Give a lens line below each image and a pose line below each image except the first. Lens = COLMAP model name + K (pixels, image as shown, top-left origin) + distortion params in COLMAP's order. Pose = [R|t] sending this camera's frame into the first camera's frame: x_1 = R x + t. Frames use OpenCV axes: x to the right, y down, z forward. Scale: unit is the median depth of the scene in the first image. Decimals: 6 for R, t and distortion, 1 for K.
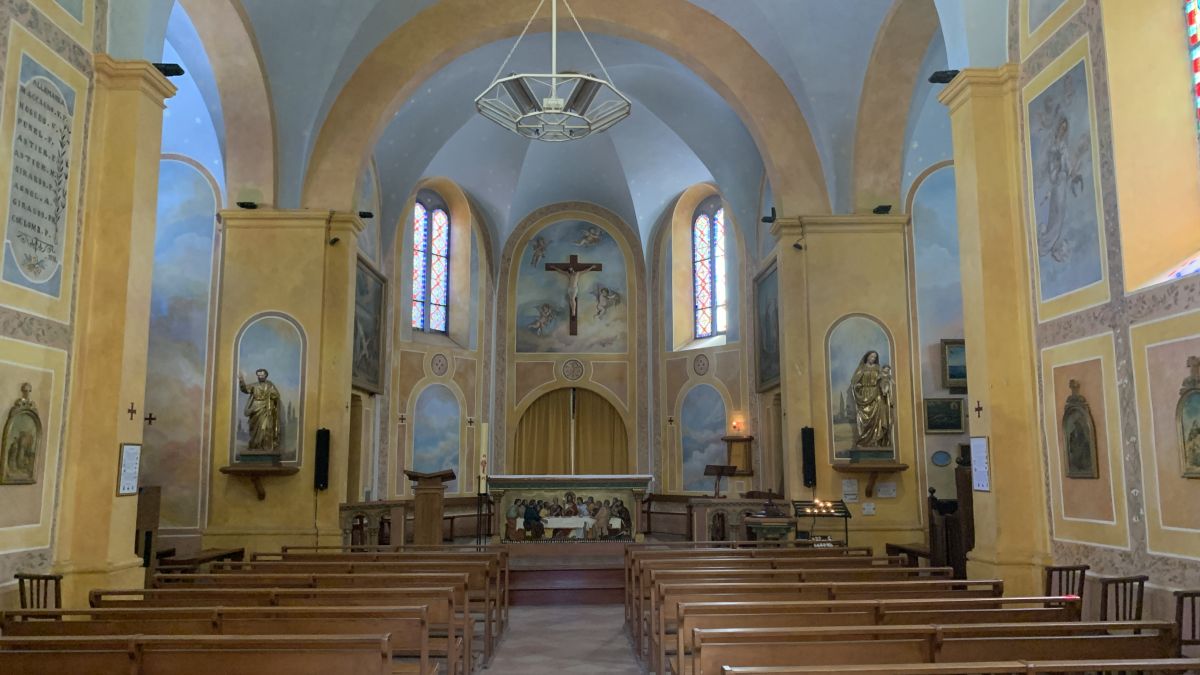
lens RADIAL K [[906.8, 0, 598.0], [0, 906.8, 343.3], [0, 0, 1]] dist [0.002360, -0.000389]
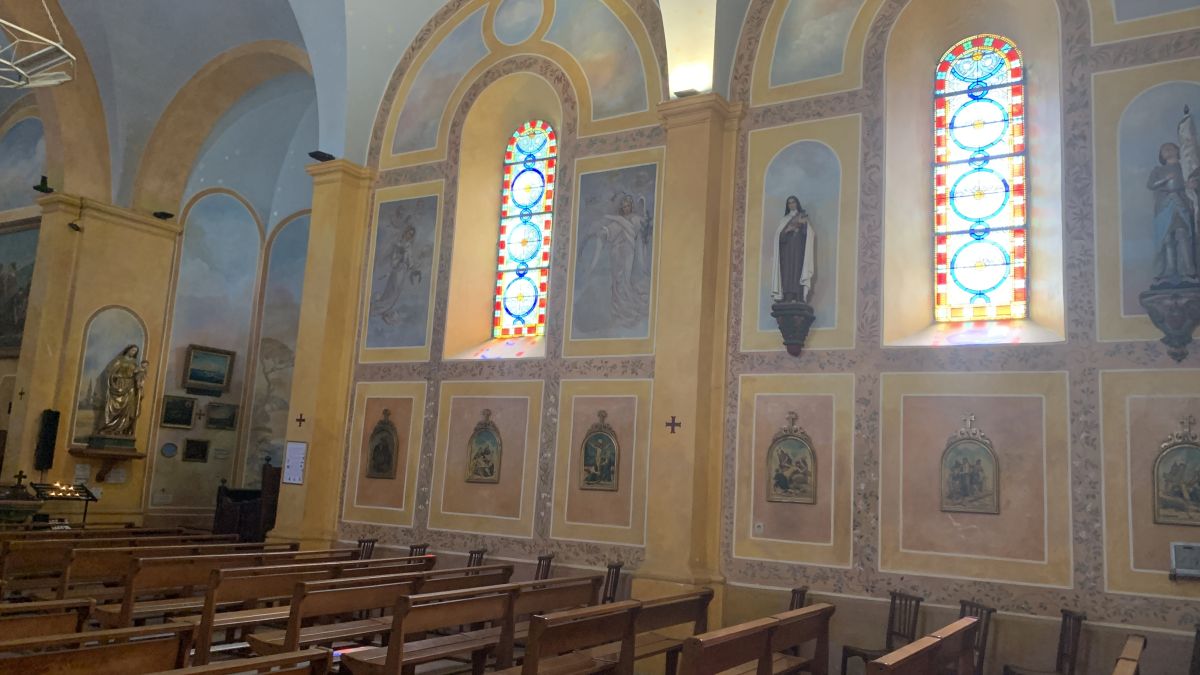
lens RADIAL K [[922.5, 0, 600.0], [0, 922.5, 337.5], [0, 0, 1]] dist [0.002335, -0.084504]
pose [[0.512008, 0.165039, 0.842977, -0.478710], [-0.172940, 0.981079, -0.087036, -0.001677], [-0.841391, -0.101222, 0.530862, -0.034327]]
